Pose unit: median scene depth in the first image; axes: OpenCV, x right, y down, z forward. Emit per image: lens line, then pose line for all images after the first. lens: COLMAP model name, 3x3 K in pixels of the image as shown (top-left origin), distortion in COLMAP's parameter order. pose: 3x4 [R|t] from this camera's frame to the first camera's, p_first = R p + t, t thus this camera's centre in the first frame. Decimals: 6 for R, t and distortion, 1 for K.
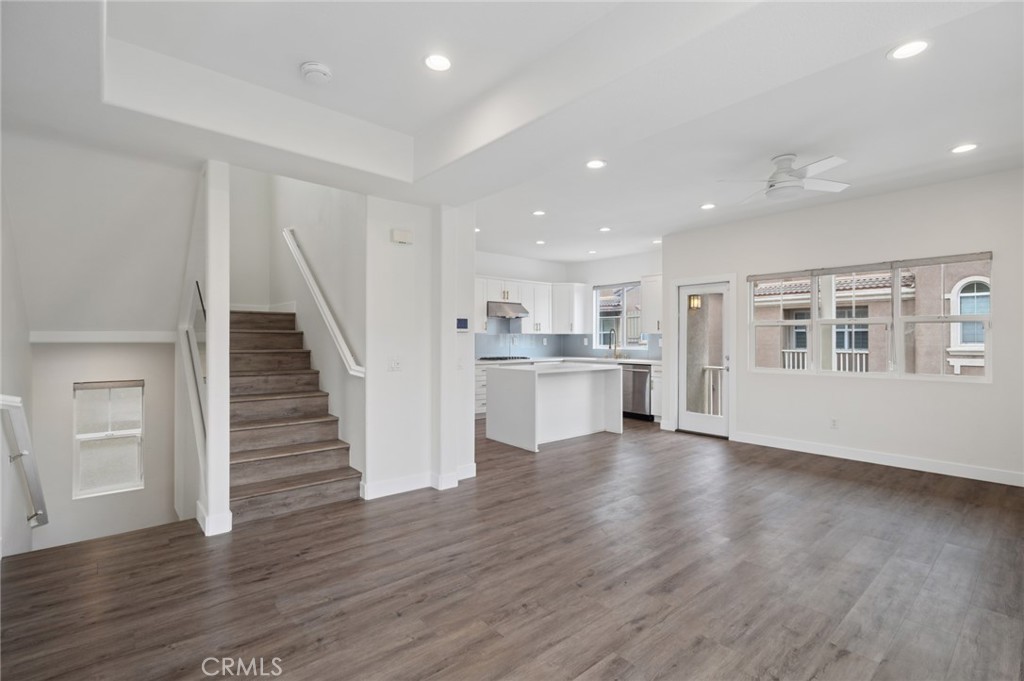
lens RADIAL K [[474.5, 0, 516.2], [0, 474.5, 340.4], [0, 0, 1]] dist [0.004644, -0.001559]
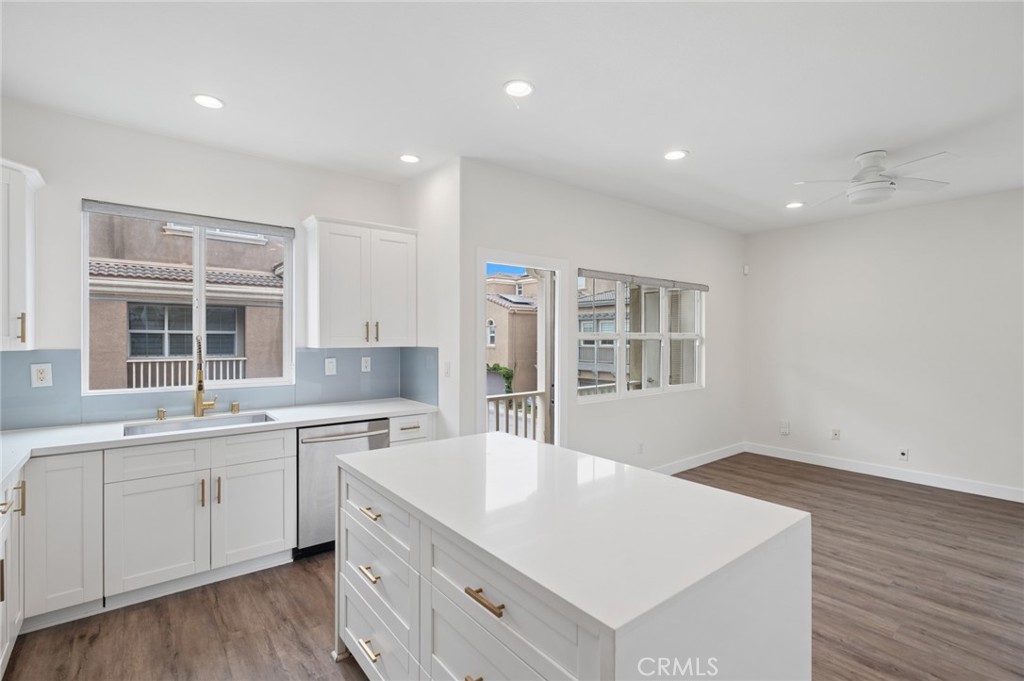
lens RADIAL K [[474.5, 0, 514.8], [0, 474.5, 345.2], [0, 0, 1]] dist [0.004644, -0.001559]
pose [[0.050873, -0.003022, 0.998701, -0.425152], [-0.011813, 0.999924, 0.003627, -0.038197], [-0.998635, -0.011982, 0.050834, 1.985212]]
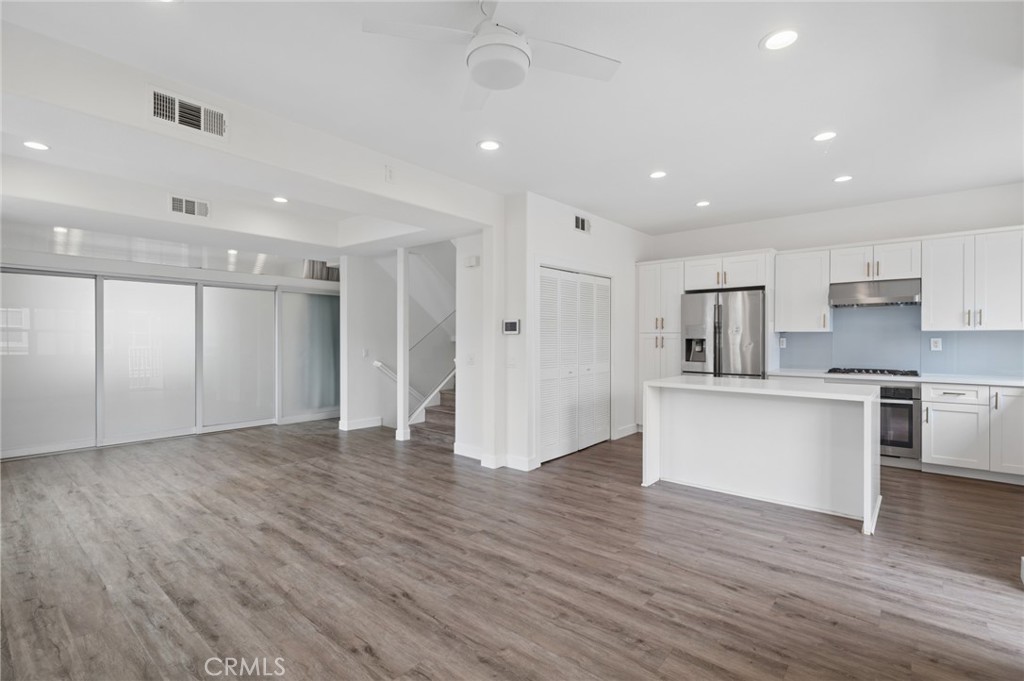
lens RADIAL K [[474.5, 0, 511.3], [0, 474.5, 336.6], [0, 0, 1]] dist [0.004644, -0.001559]
pose [[0.140381, -0.003019, -0.990093, 1.343138], [-0.001814, 0.999993, -0.003306, -0.010952], [0.990096, 0.002260, 0.140374, 1.158169]]
